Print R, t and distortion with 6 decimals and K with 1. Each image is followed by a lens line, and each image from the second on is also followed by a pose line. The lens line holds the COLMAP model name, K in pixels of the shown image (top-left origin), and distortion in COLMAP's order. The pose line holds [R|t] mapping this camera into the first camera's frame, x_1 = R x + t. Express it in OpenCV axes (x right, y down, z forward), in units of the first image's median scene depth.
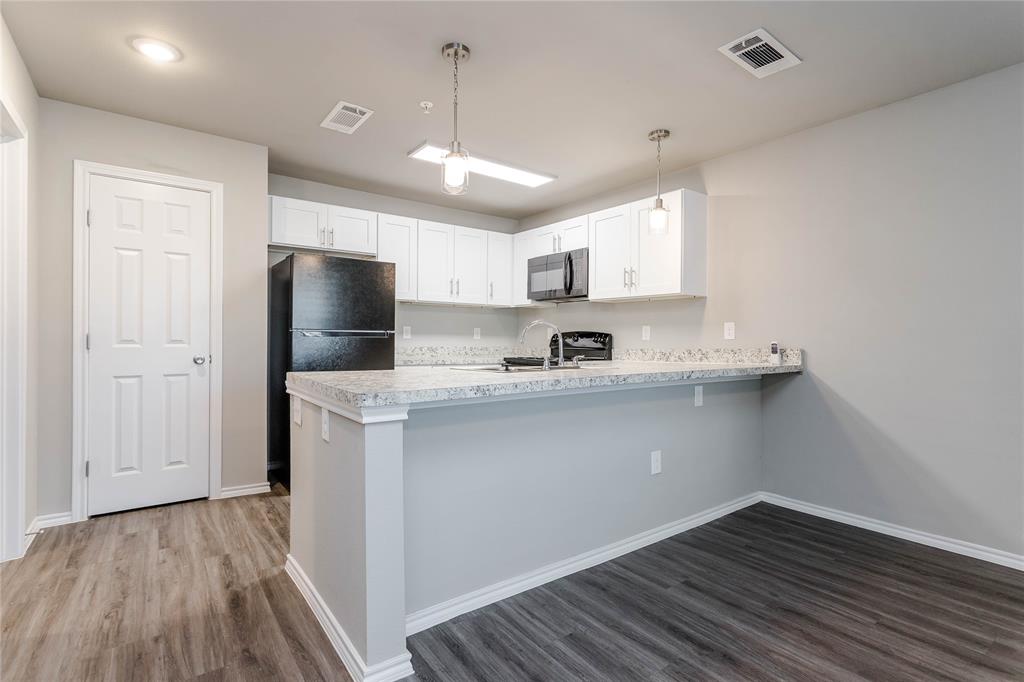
lens RADIAL K [[489.0, 0, 514.4], [0, 489.0, 340.3], [0, 0, 1]] dist [-0.005295, 0.002620]
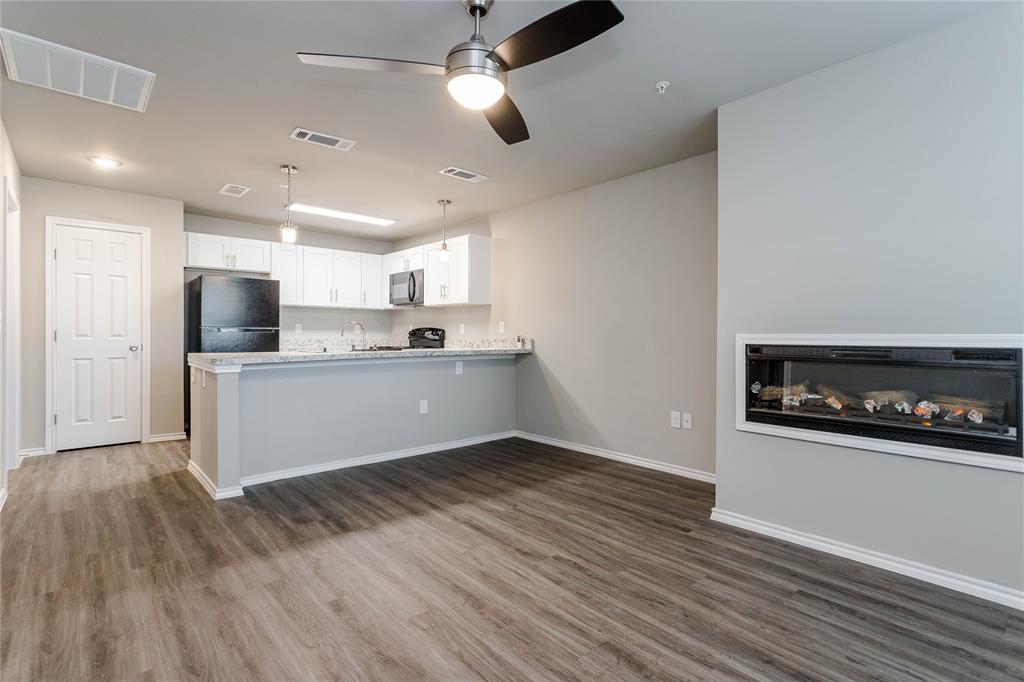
lens RADIAL K [[489.0, 0, 513.5], [0, 489.0, 334.8], [0, 0, 1]] dist [-0.005295, 0.002620]
pose [[0.996221, -0.003306, 0.086793, 0.389670], [0.003133, 0.999993, 0.002123, 0.000785], [-0.086799, -0.001843, 0.996224, -0.598452]]
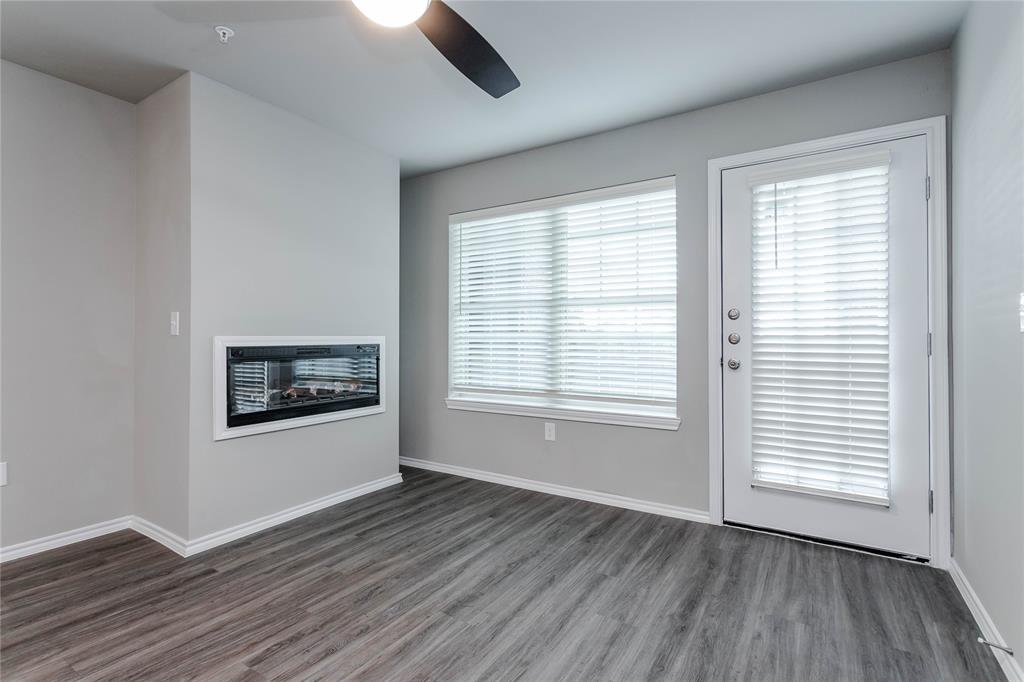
lens RADIAL K [[489.0, 0, 507.7], [0, 489.0, 333.6], [0, 0, 1]] dist [-0.005295, 0.002620]
pose [[-0.355308, 0.002125, 0.934747, -0.066877], [-0.000986, 0.999996, -0.002649, 0.000374], [-0.934749, -0.001863, -0.355305, 0.094628]]
